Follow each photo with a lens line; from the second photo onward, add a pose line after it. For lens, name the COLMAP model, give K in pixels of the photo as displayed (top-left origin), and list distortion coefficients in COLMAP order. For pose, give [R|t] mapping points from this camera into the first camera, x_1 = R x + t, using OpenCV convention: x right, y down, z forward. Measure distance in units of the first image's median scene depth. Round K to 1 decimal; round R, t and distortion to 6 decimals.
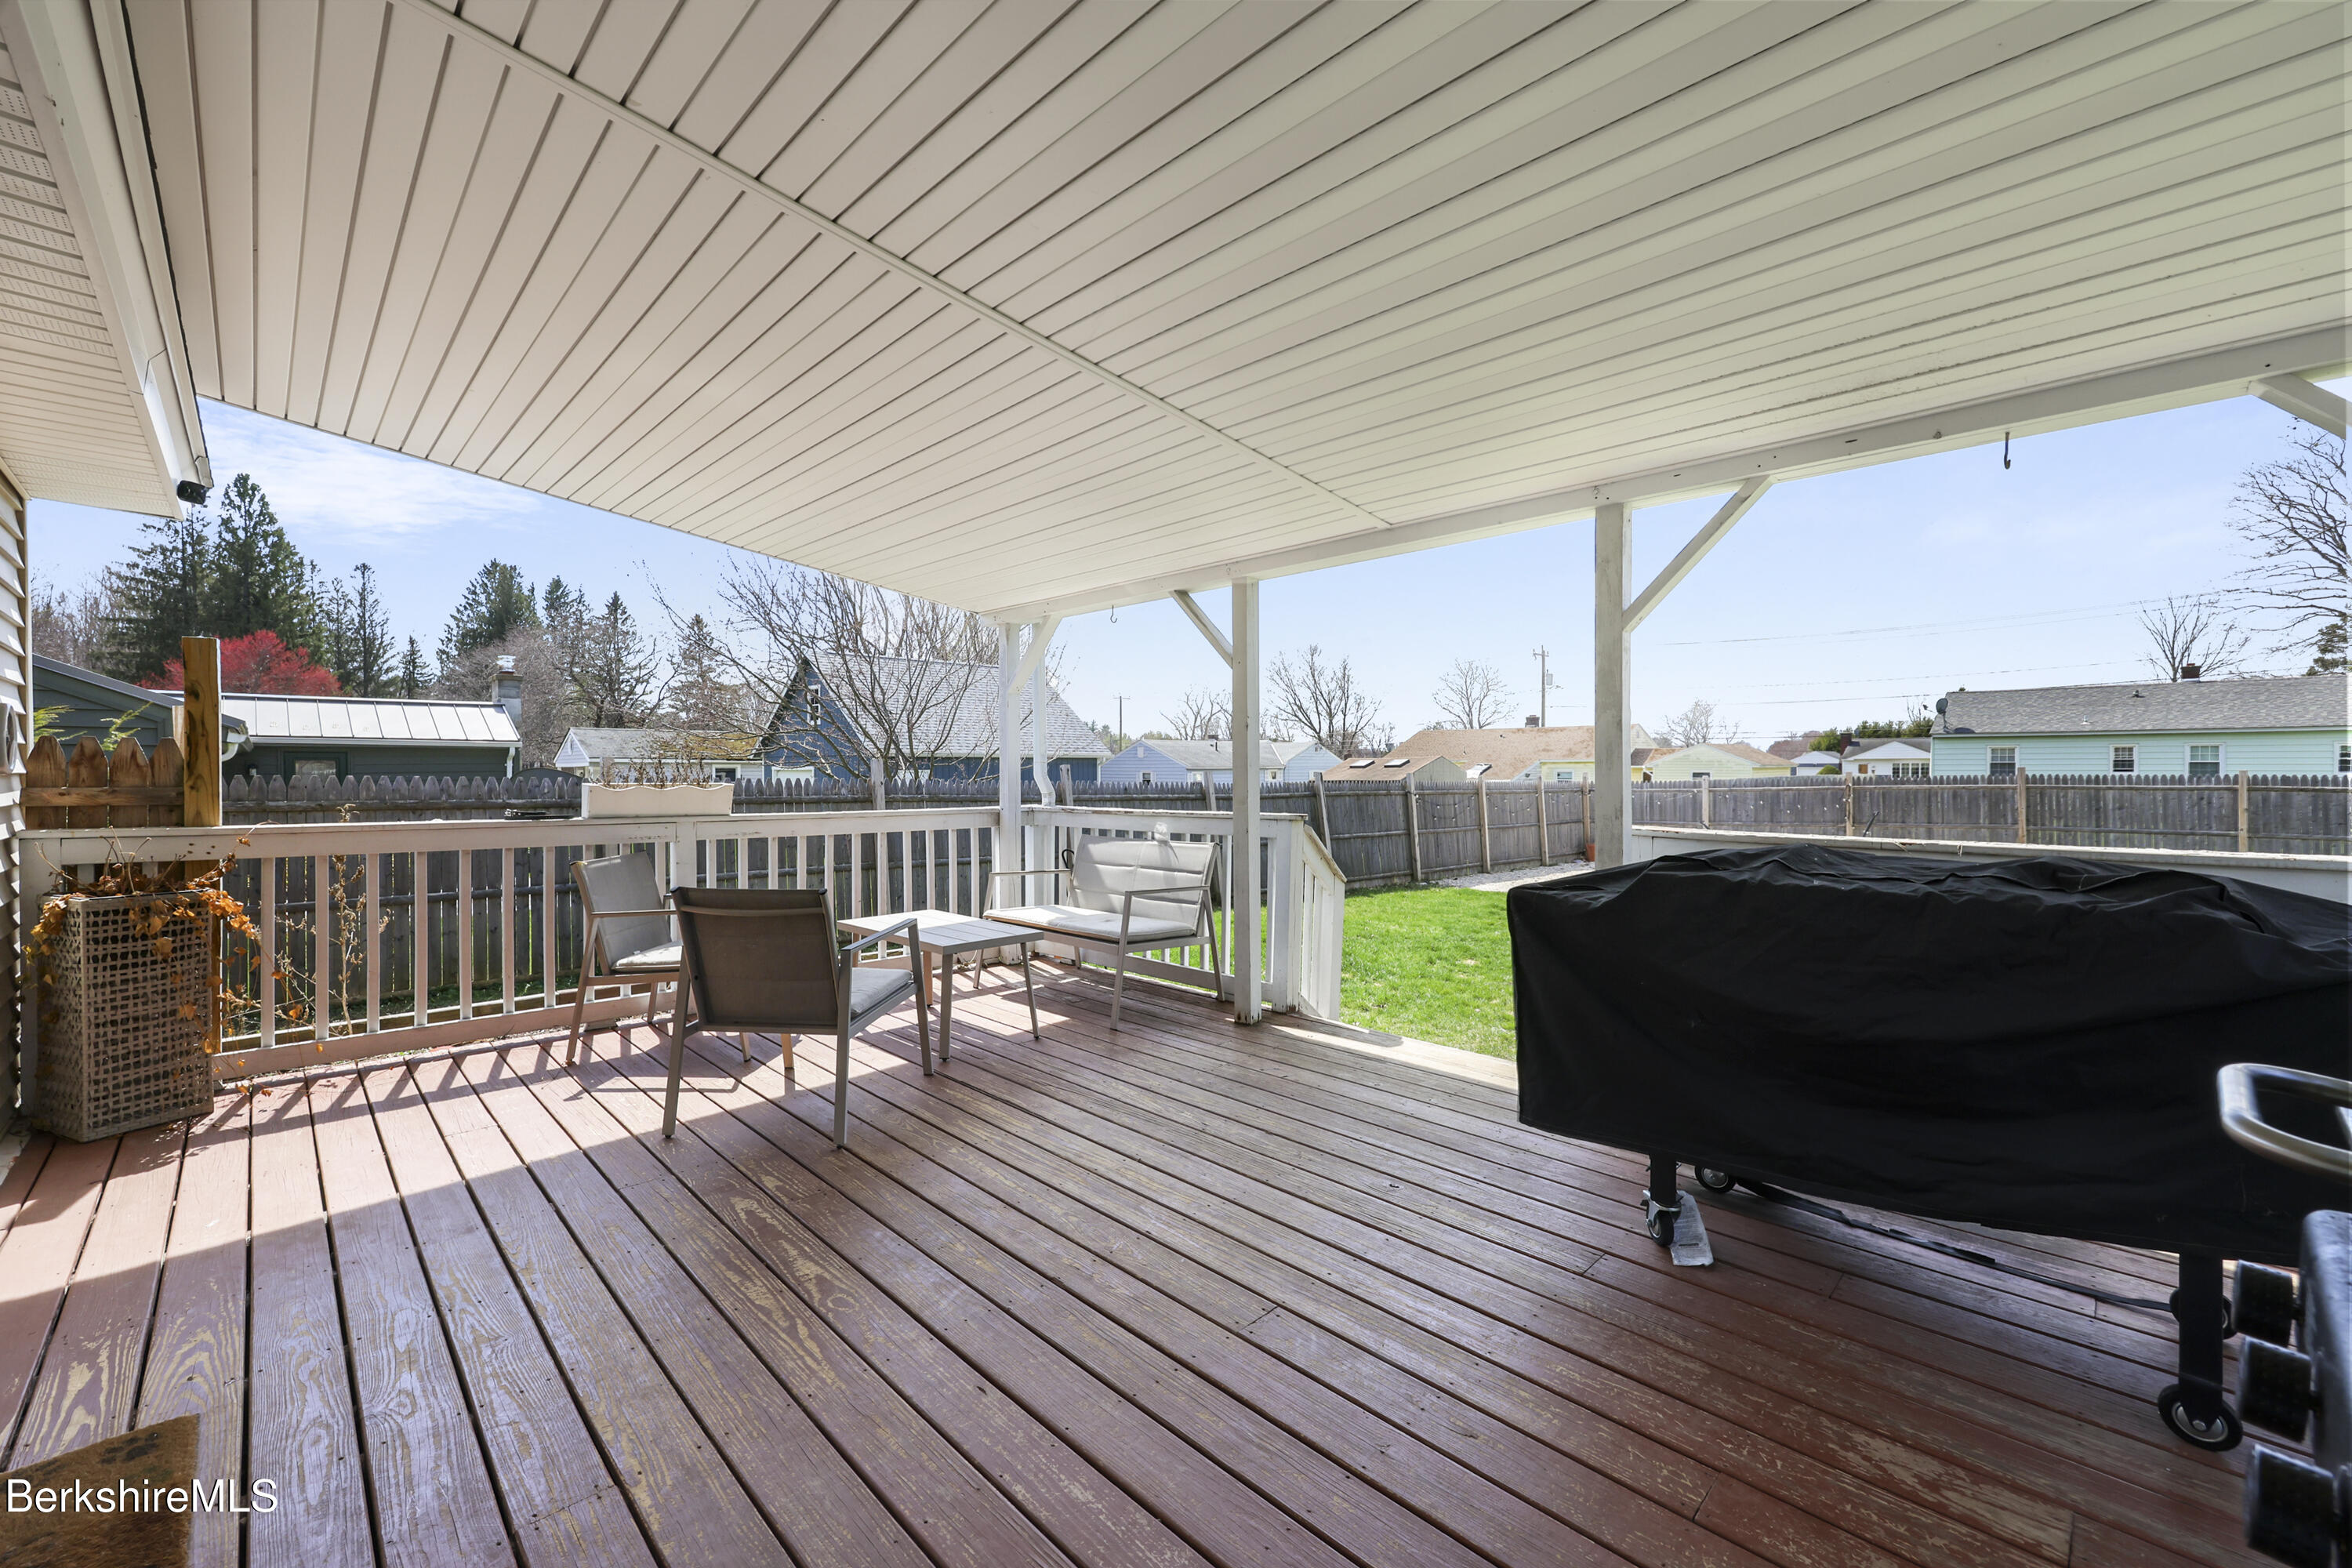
lens RADIAL K [[946.9, 0, 1196.5], [0, 946.9, 778.3], [0, 0, 1]] dist [0.000404, -0.000121]
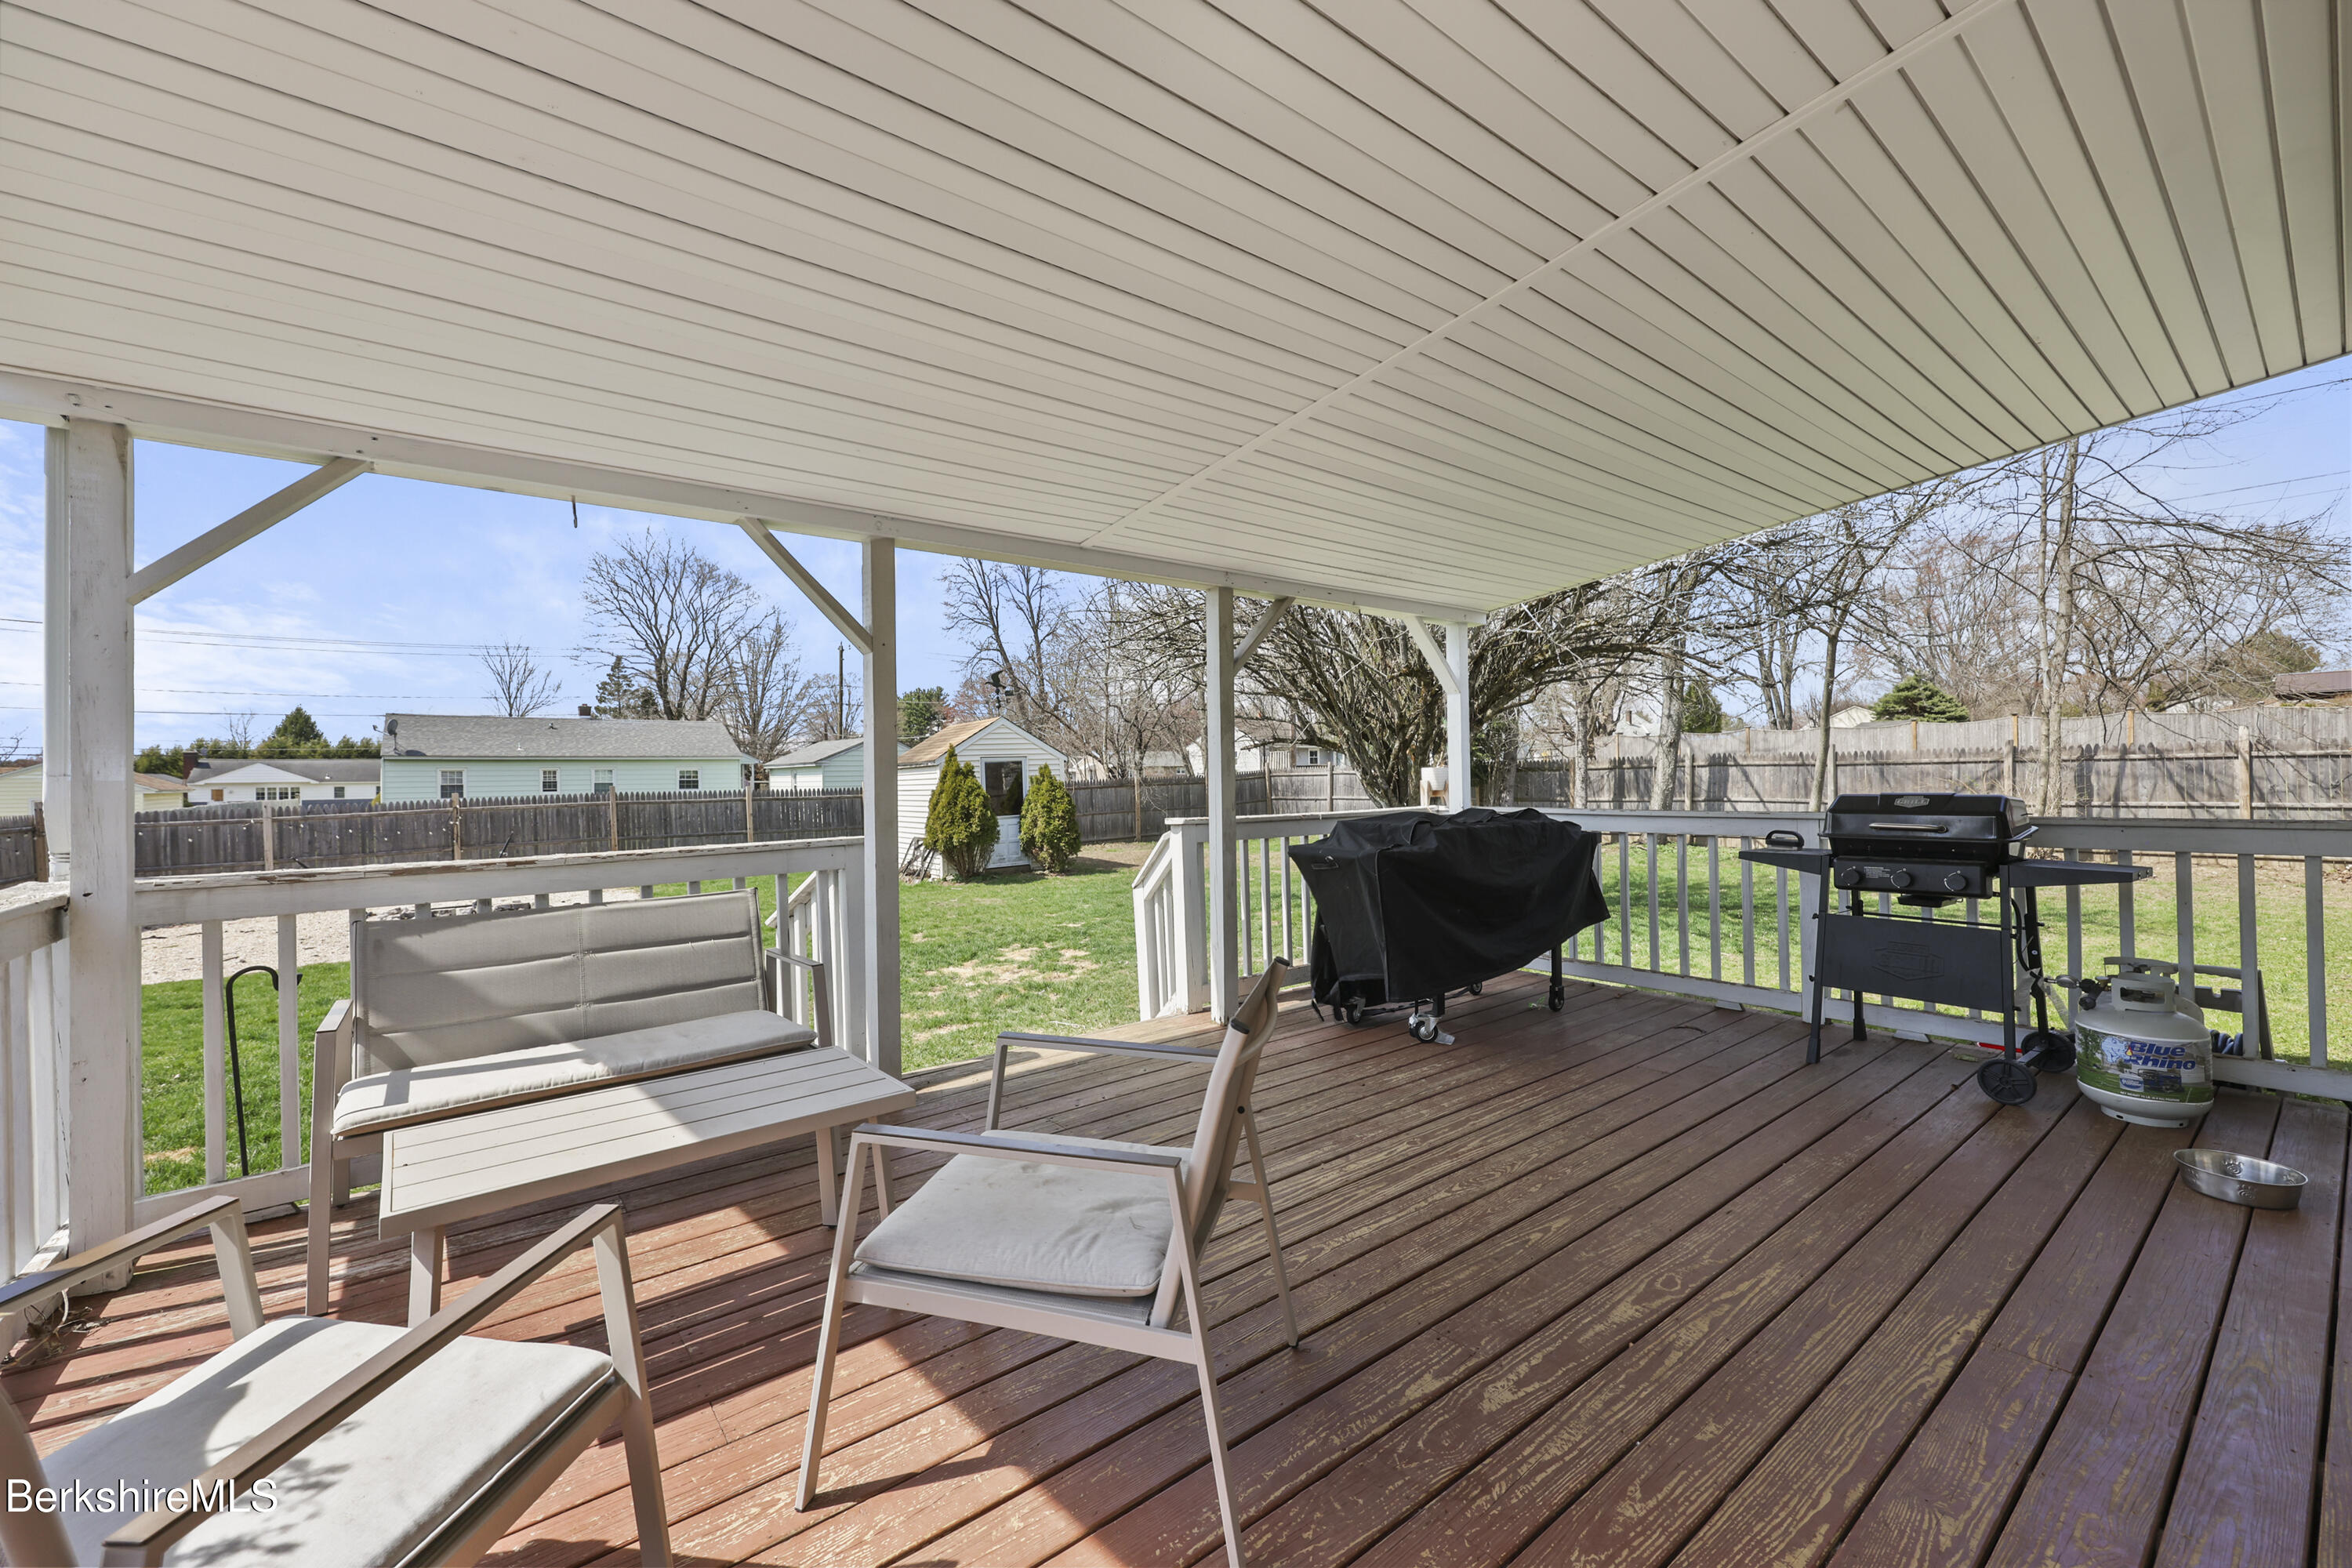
lens RADIAL K [[946.9, 0, 1177.8], [0, 946.9, 767.9], [0, 0, 1]] dist [0.000404, -0.000121]
pose [[0.115481, 0.009930, 0.993260, -0.088023], [0.026181, 0.999572, -0.013037, -0.000280], [-0.992965, 0.027510, 0.115172, 0.084036]]
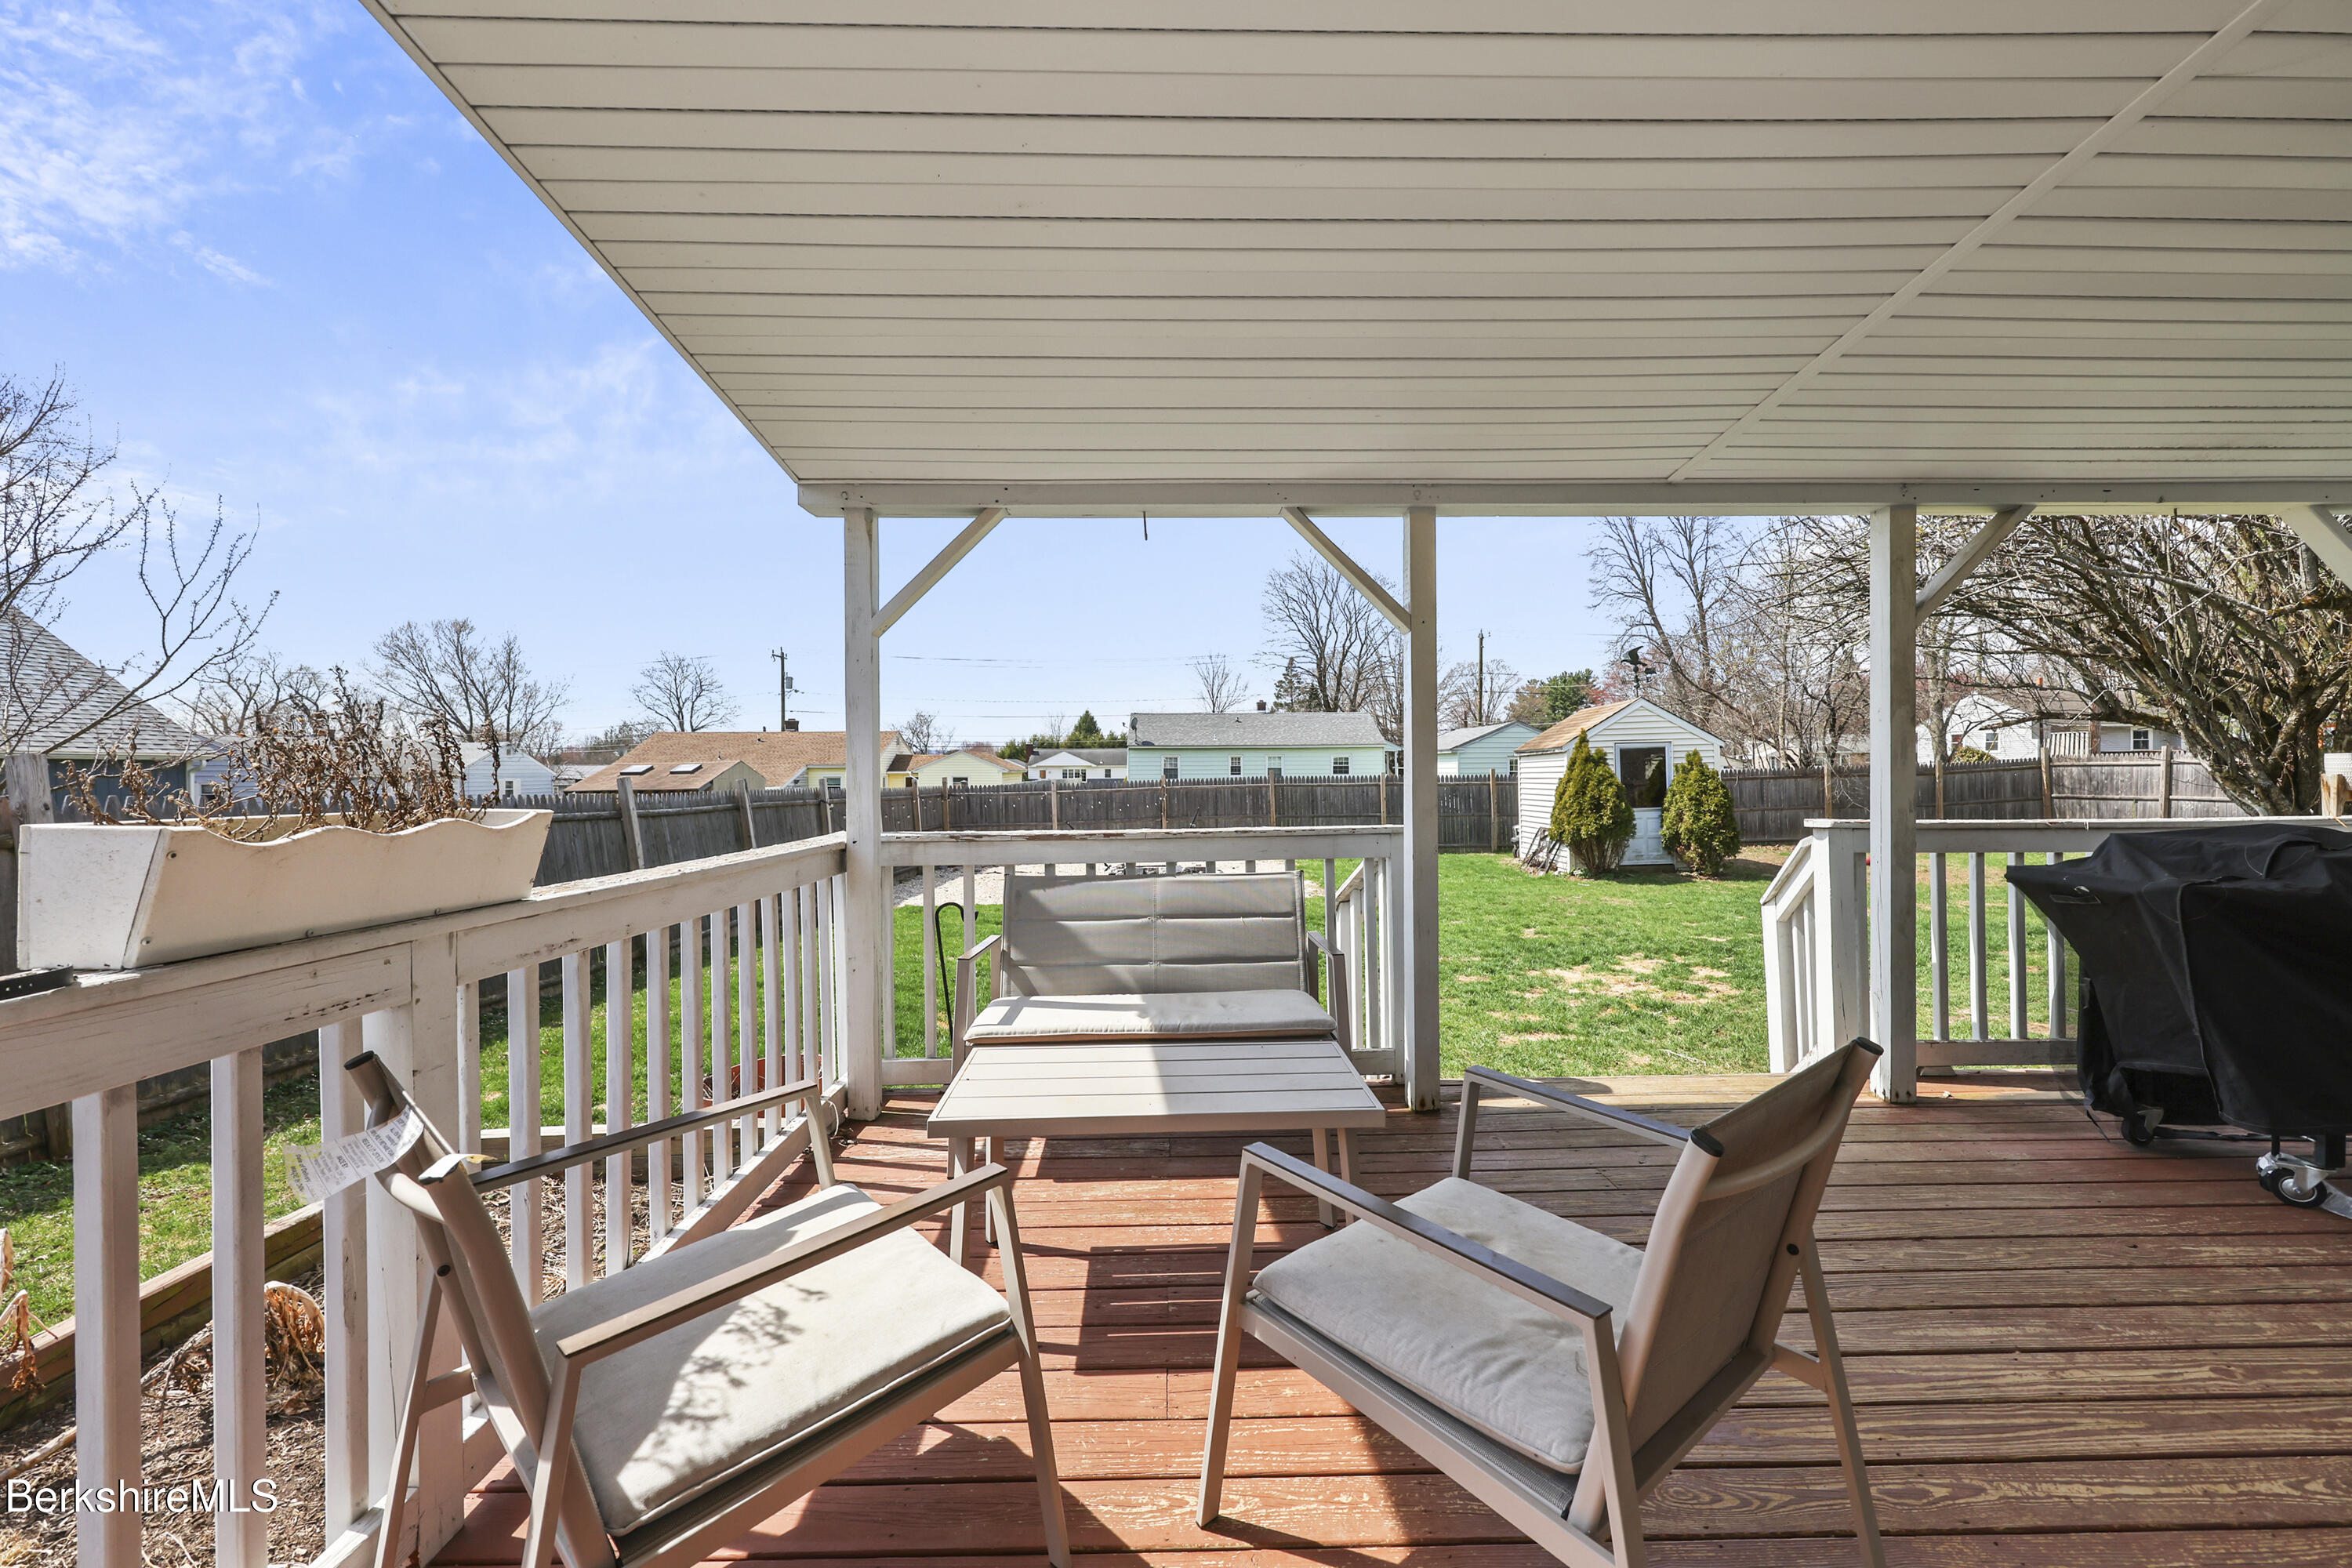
lens RADIAL K [[946.9, 0, 1180.9], [0, 946.9, 775.5], [0, 0, 1]] dist [0.000404, -0.000121]
pose [[0.694870, -0.005891, 0.719111, -0.076998], [0.013221, 0.999902, -0.004584, -0.000127], [-0.719014, 0.012693, 0.694880, 0.078402]]
